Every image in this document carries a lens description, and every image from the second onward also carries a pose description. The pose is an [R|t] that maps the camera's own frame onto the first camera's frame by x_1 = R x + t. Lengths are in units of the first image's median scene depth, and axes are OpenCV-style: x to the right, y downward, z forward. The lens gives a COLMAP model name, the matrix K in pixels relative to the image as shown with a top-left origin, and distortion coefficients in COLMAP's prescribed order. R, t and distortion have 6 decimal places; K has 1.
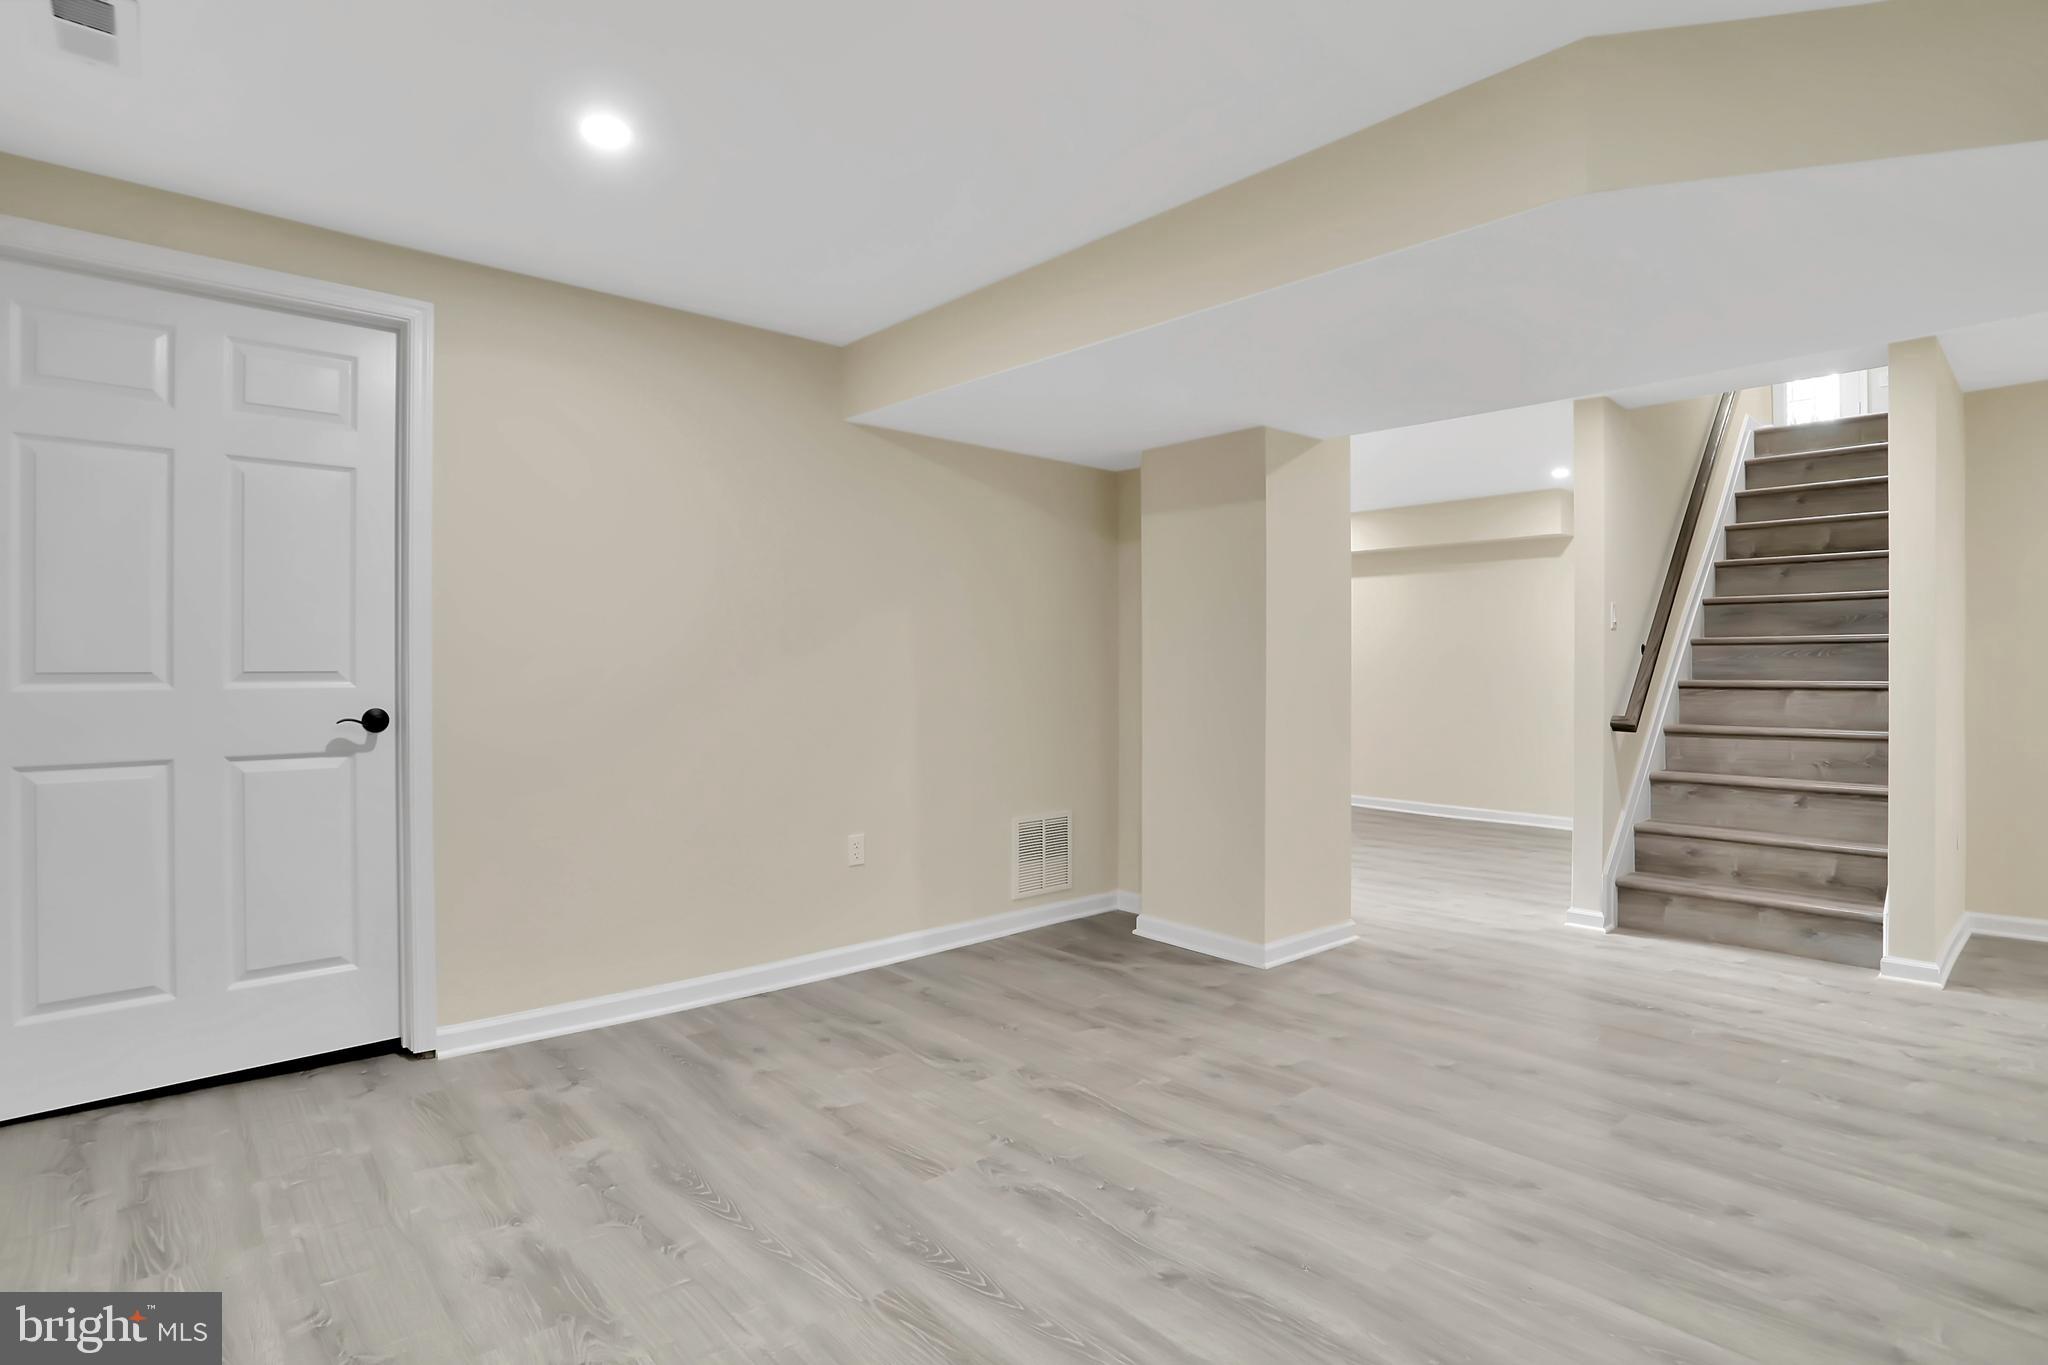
lens RADIAL K [[1029.4, 0, 1013.5], [0, 1029.4, 680.2], [0, 0, 1]] dist [-0.069880, 0.029753]
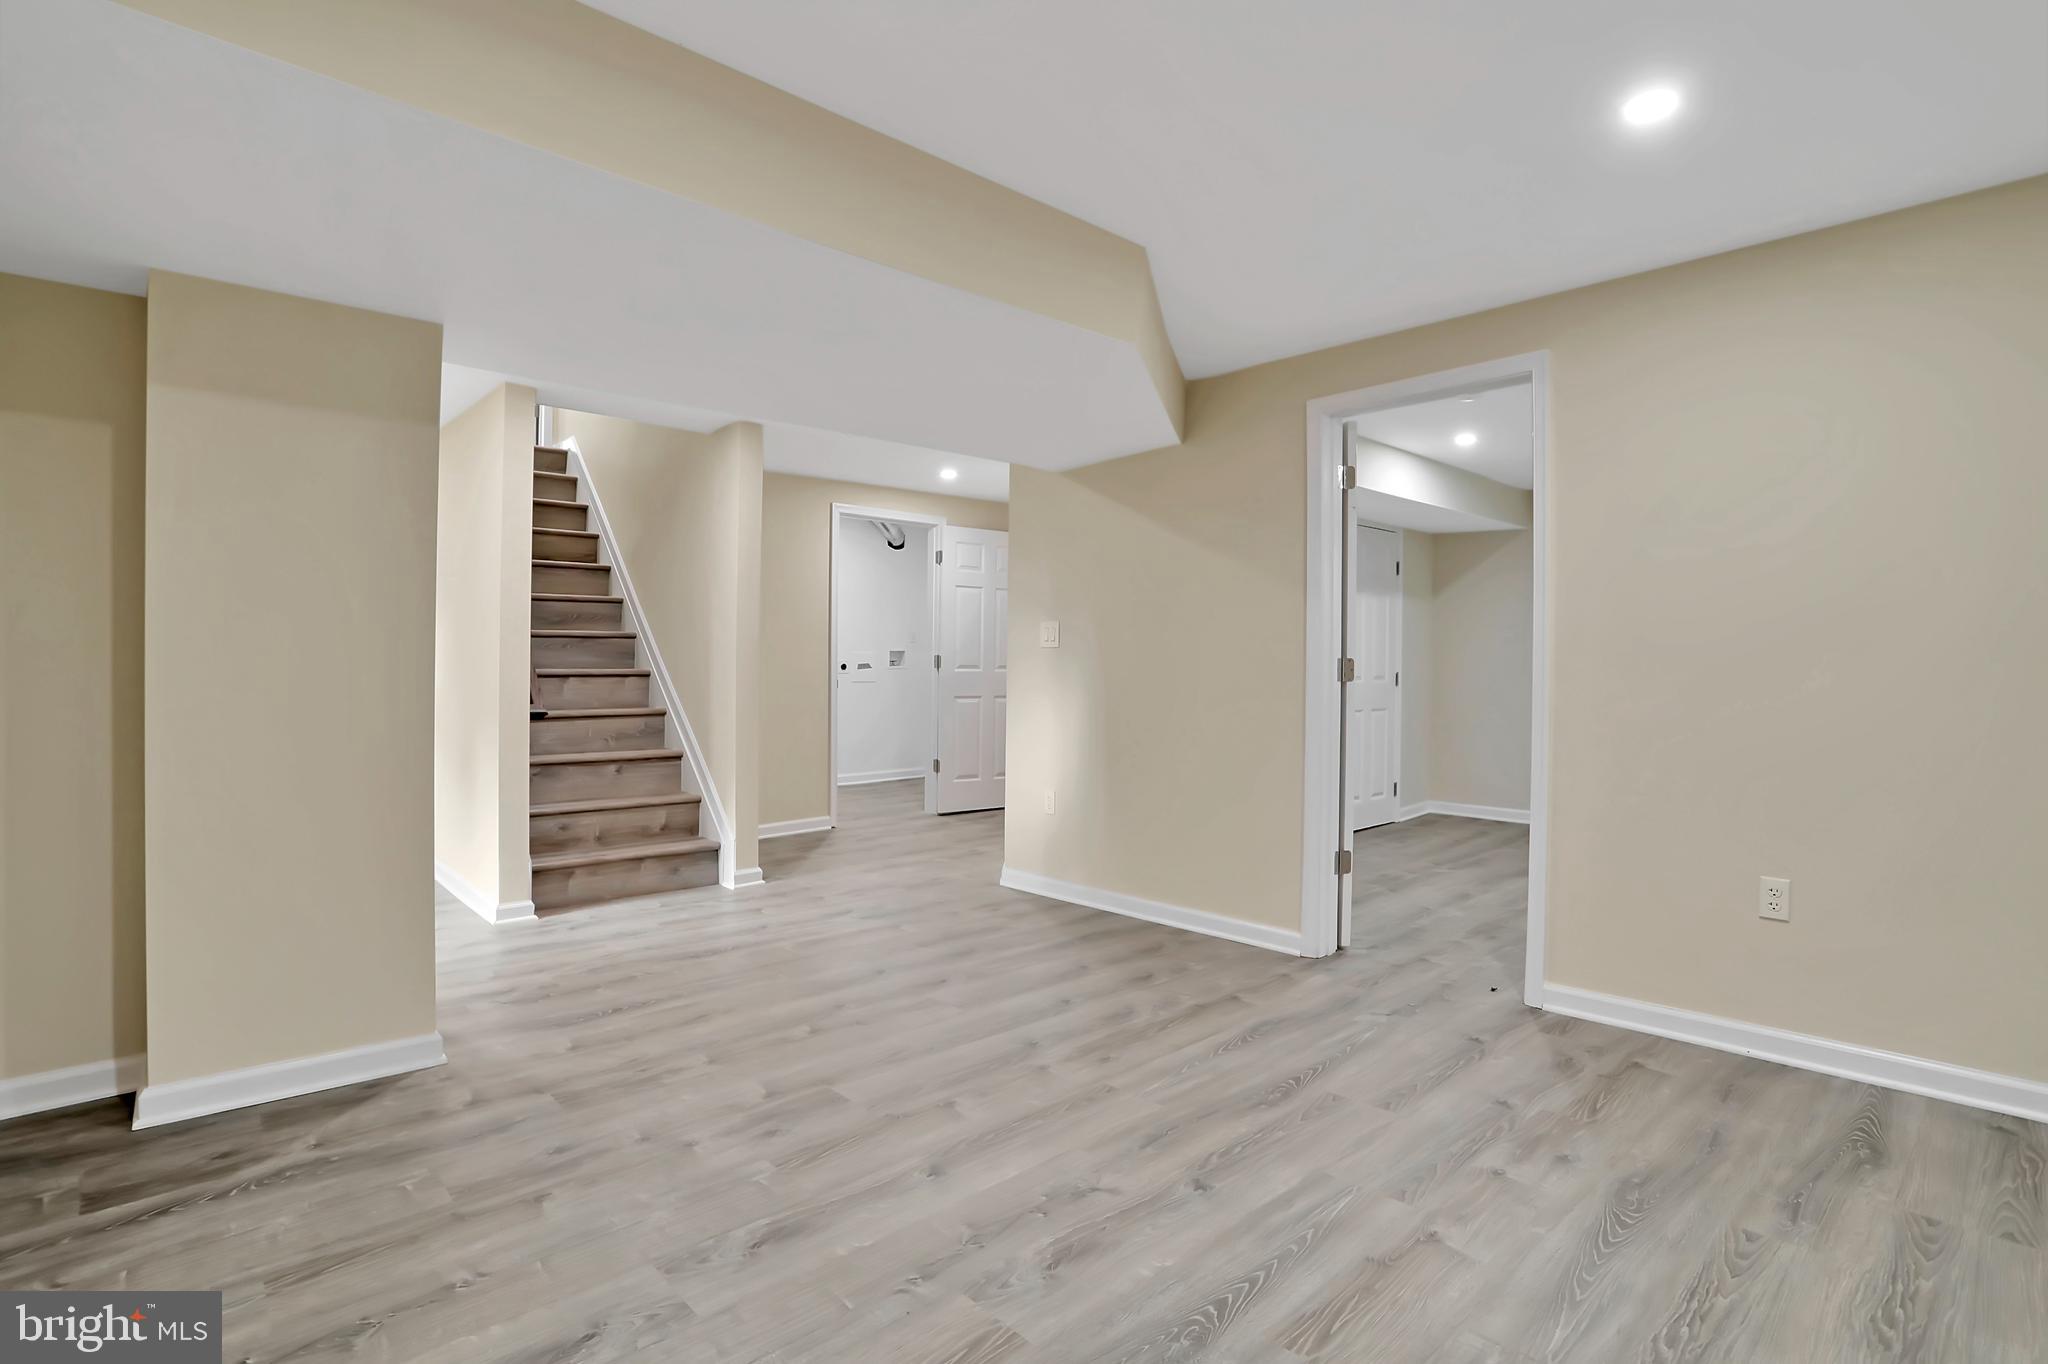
lens RADIAL K [[1029.4, 0, 1013.5], [0, 1029.4, 679.7], [0, 0, 1]] dist [-0.069880, 0.029753]
pose [[-0.035861, -0.012065, 0.999284, -0.602597], [0.002207, 0.999924, 0.012152, 0.000336], [-0.999354, 0.002641, -0.035831, 0.767579]]
